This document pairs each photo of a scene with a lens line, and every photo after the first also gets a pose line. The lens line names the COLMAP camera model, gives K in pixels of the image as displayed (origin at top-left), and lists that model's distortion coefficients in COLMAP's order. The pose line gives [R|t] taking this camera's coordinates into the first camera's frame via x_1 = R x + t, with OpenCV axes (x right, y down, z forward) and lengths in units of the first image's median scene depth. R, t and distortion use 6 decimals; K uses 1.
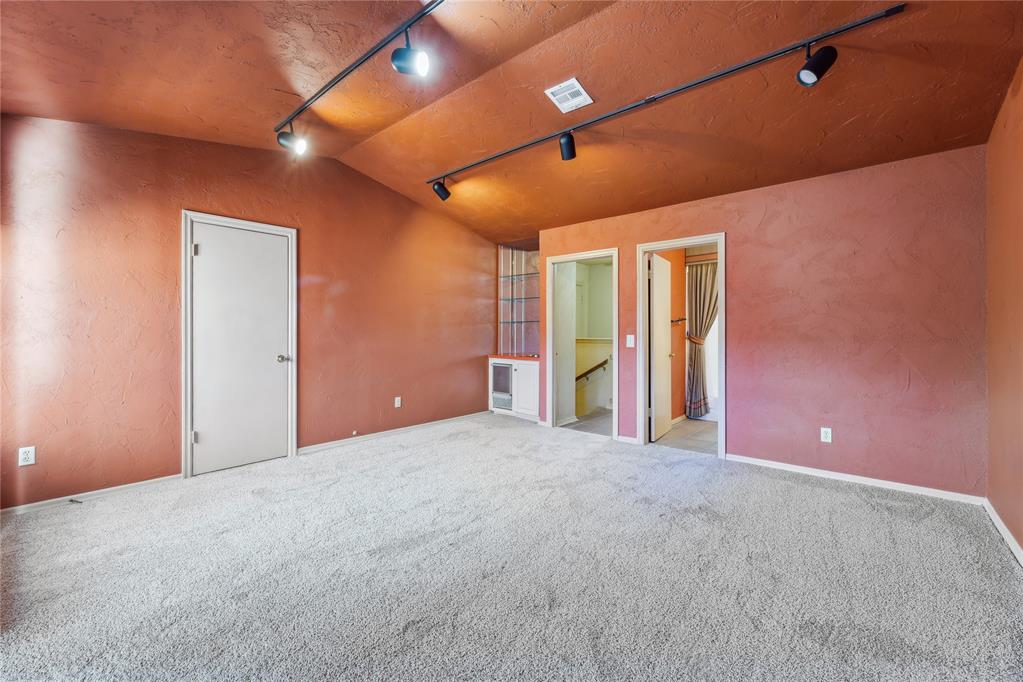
lens RADIAL K [[416.0, 0, 509.0], [0, 416.0, 336.2], [0, 0, 1]] dist [0.007526, -0.000177]
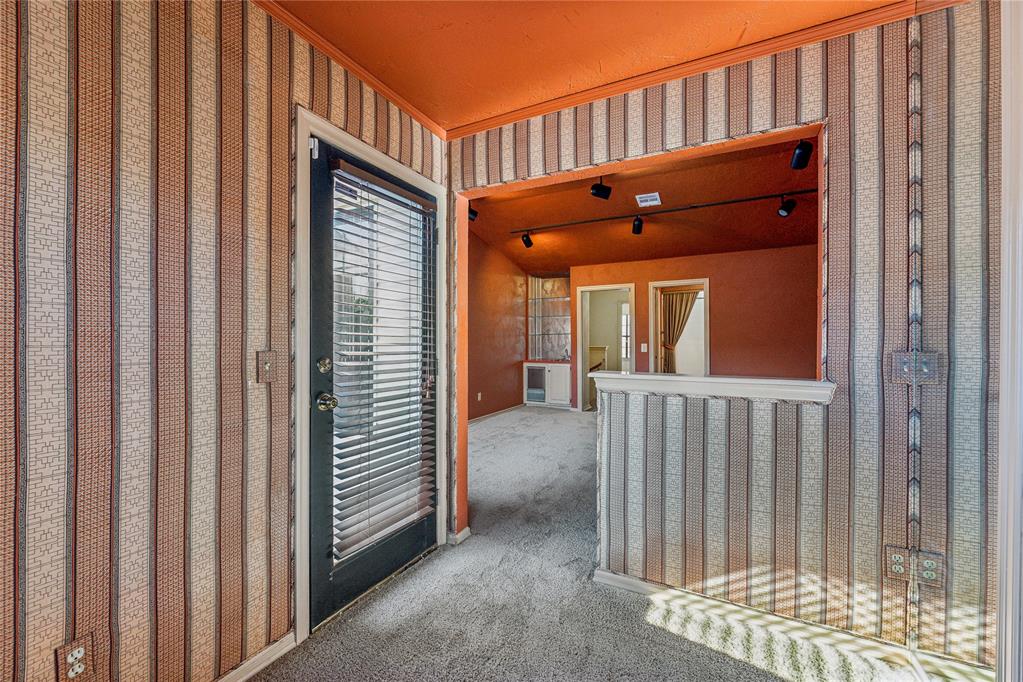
lens RADIAL K [[416.0, 0, 513.1], [0, 416.0, 344.2], [0, 0, 1]] dist [0.007526, -0.000177]
pose [[0.971099, -0.009099, 0.238503, -0.402526], [0.009864, 0.999949, -0.002013, -0.001766], [-0.238472, 0.004307, 0.971140, -0.246202]]
